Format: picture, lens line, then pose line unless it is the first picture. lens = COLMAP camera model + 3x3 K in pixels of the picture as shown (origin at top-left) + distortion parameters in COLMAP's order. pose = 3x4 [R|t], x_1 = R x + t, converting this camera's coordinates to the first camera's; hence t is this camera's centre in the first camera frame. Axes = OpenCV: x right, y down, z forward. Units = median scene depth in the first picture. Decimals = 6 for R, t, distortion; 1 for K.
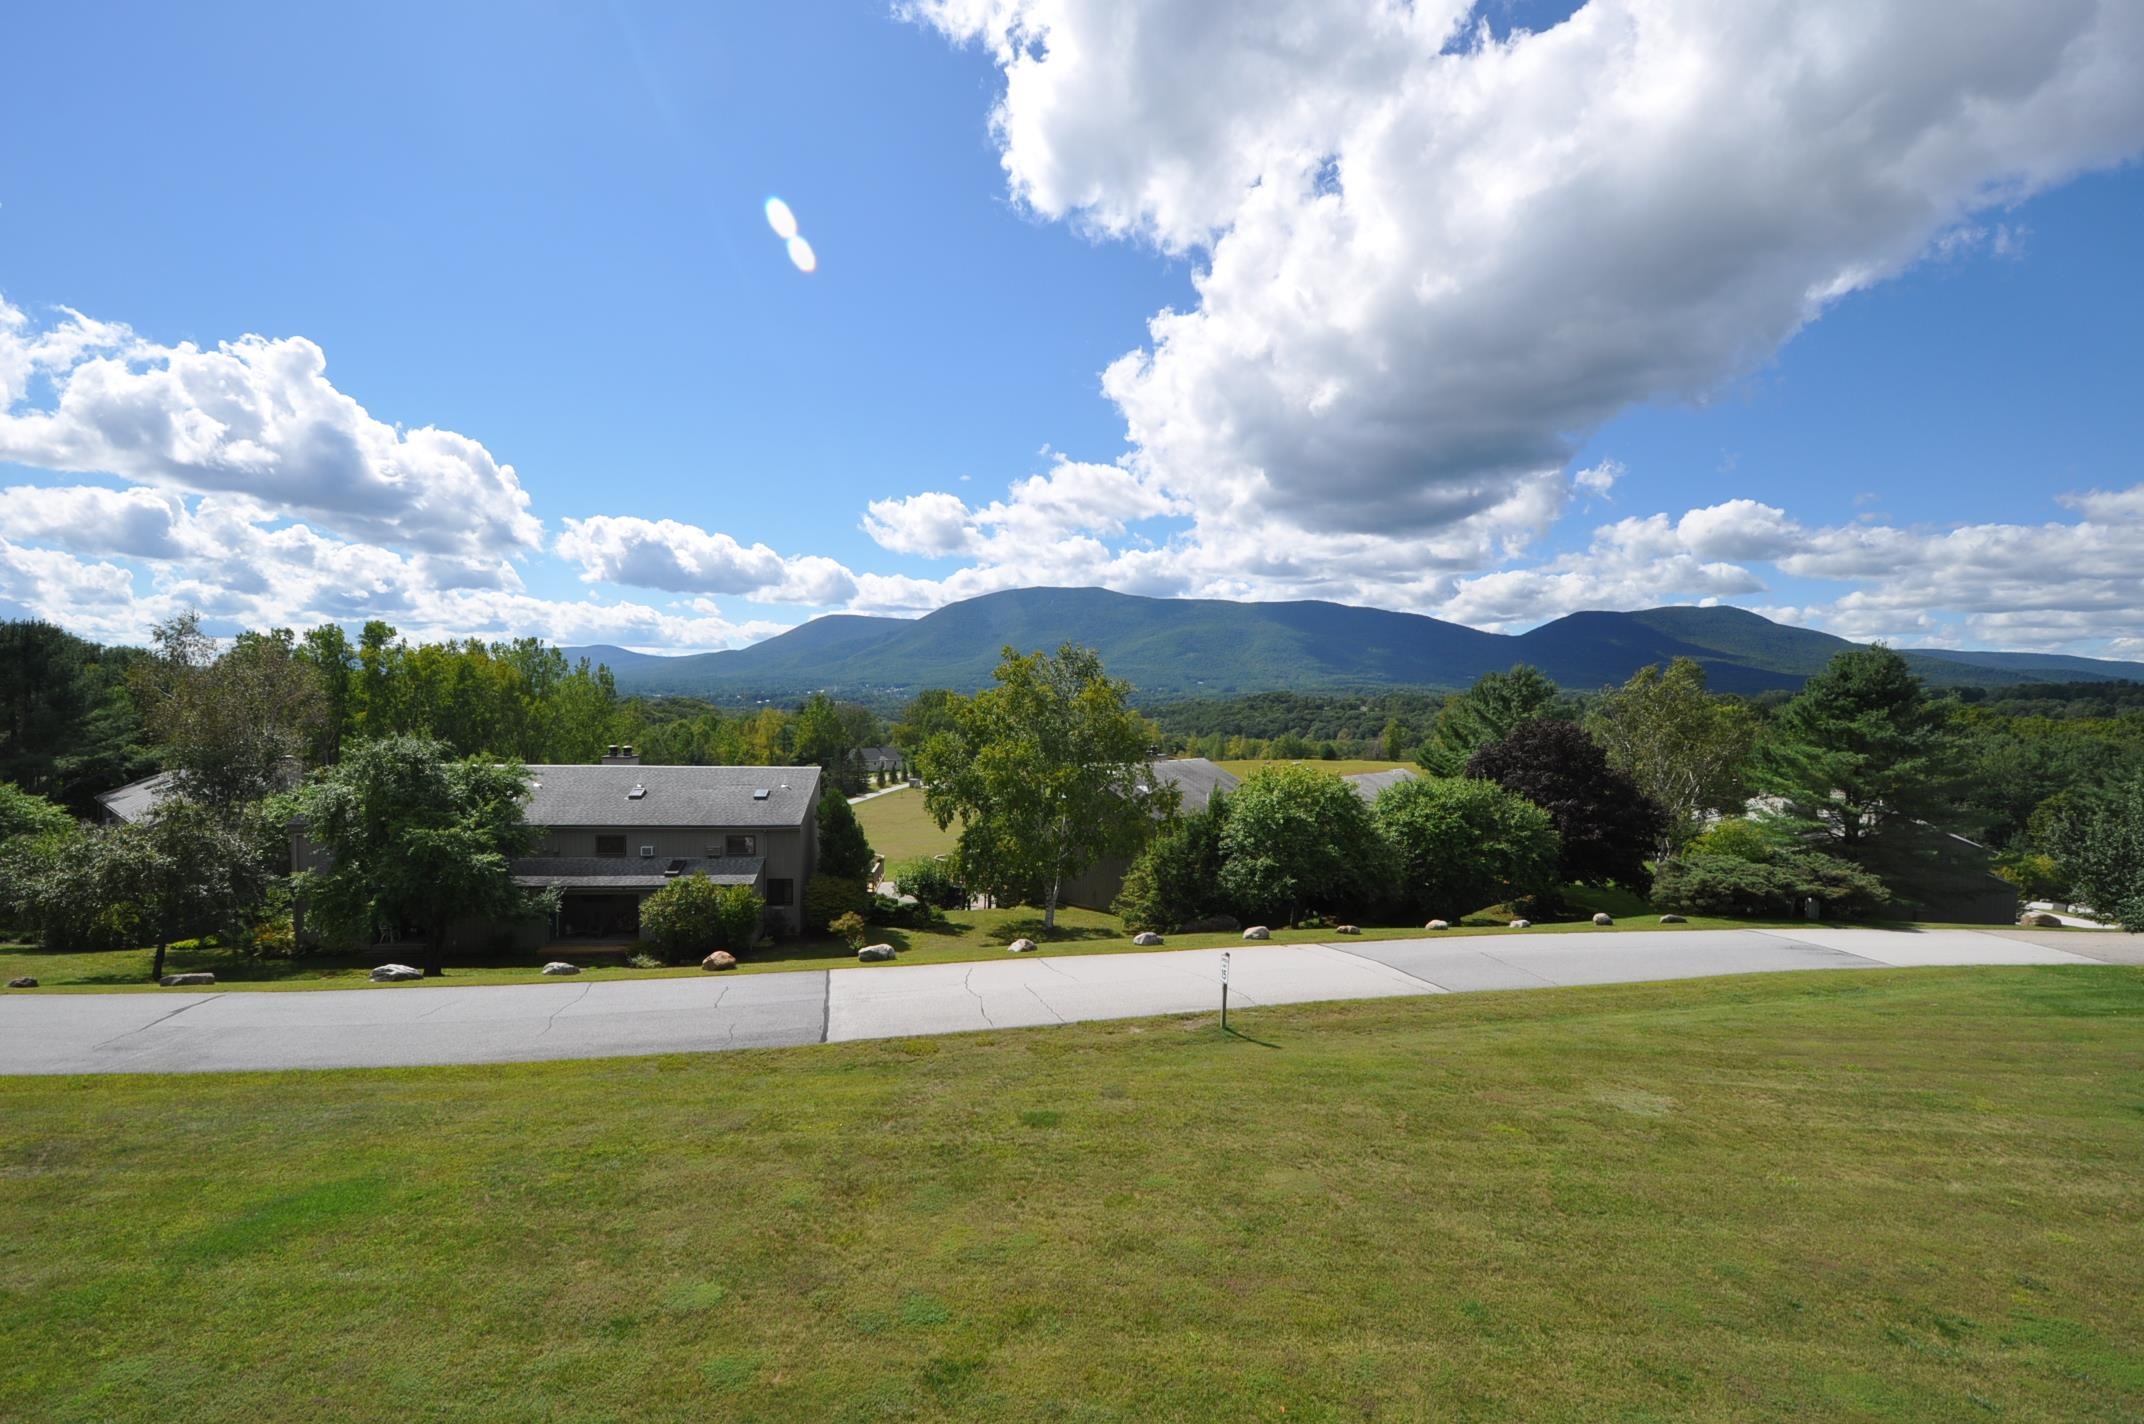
lens RADIAL K [[947.9, 0, 1075.0], [0, 947.9, 736.4], [0, 0, 1]] dist [0.012899, -0.019479]
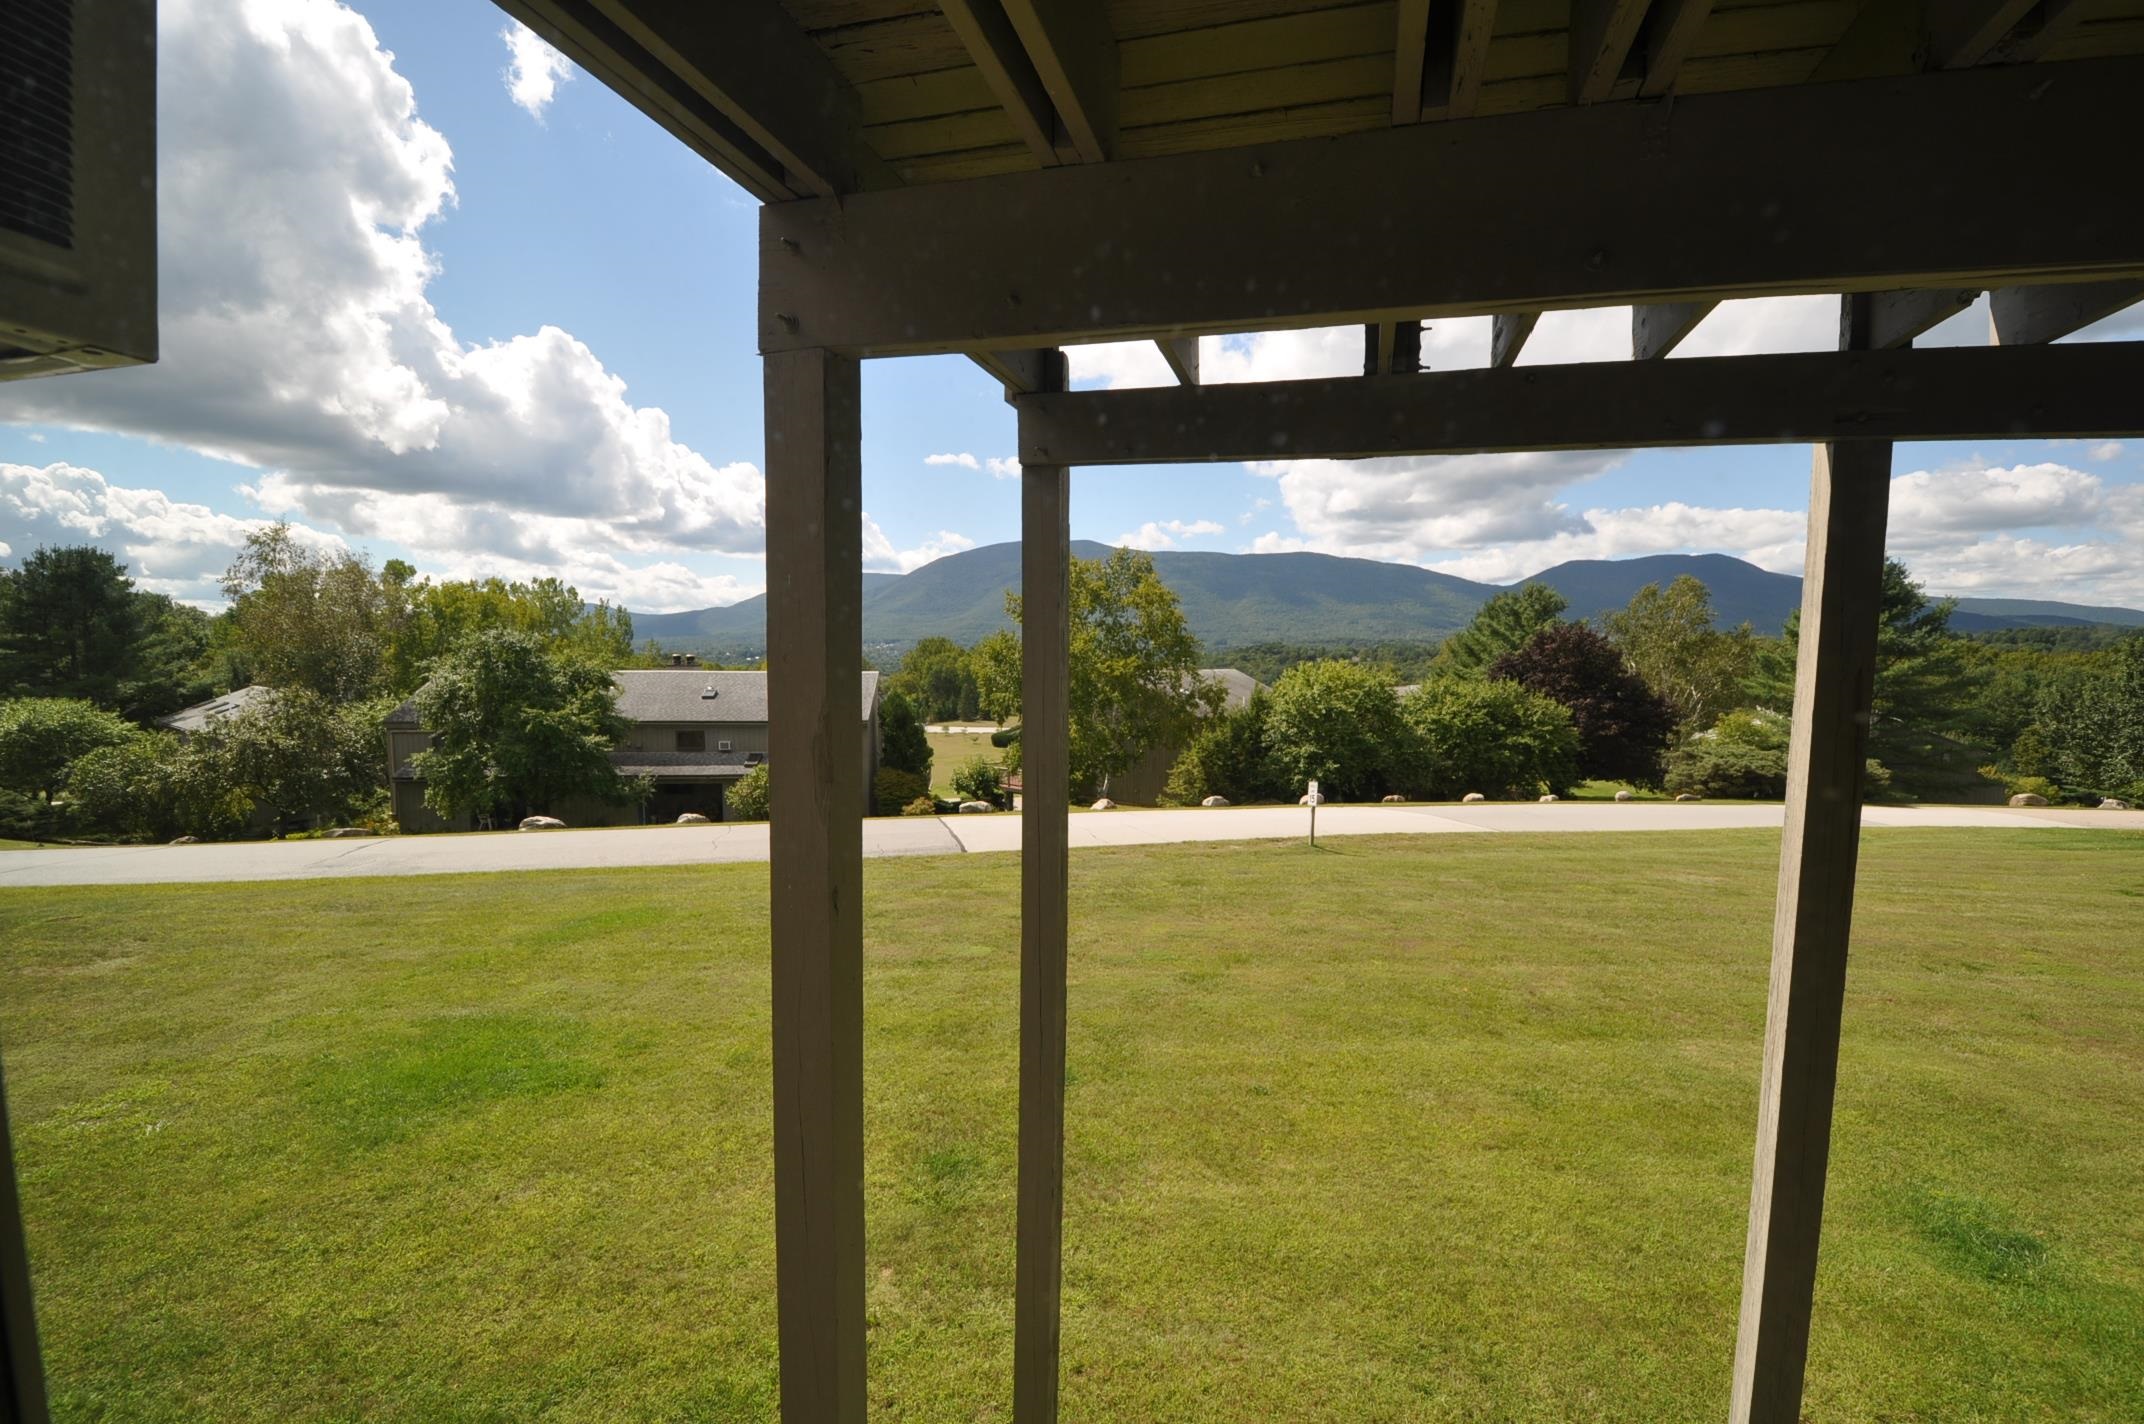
lens RADIAL K [[947.9, 0, 1075.0], [0, 947.9, 736.4], [0, 0, 1]] dist [0.012899, -0.019479]
pose [[0.999911, -0.009658, 0.009234, -0.066138], [0.009212, 0.998843, 0.047210, 0.060608], [-0.009679, -0.047120, 0.998842, -0.056075]]
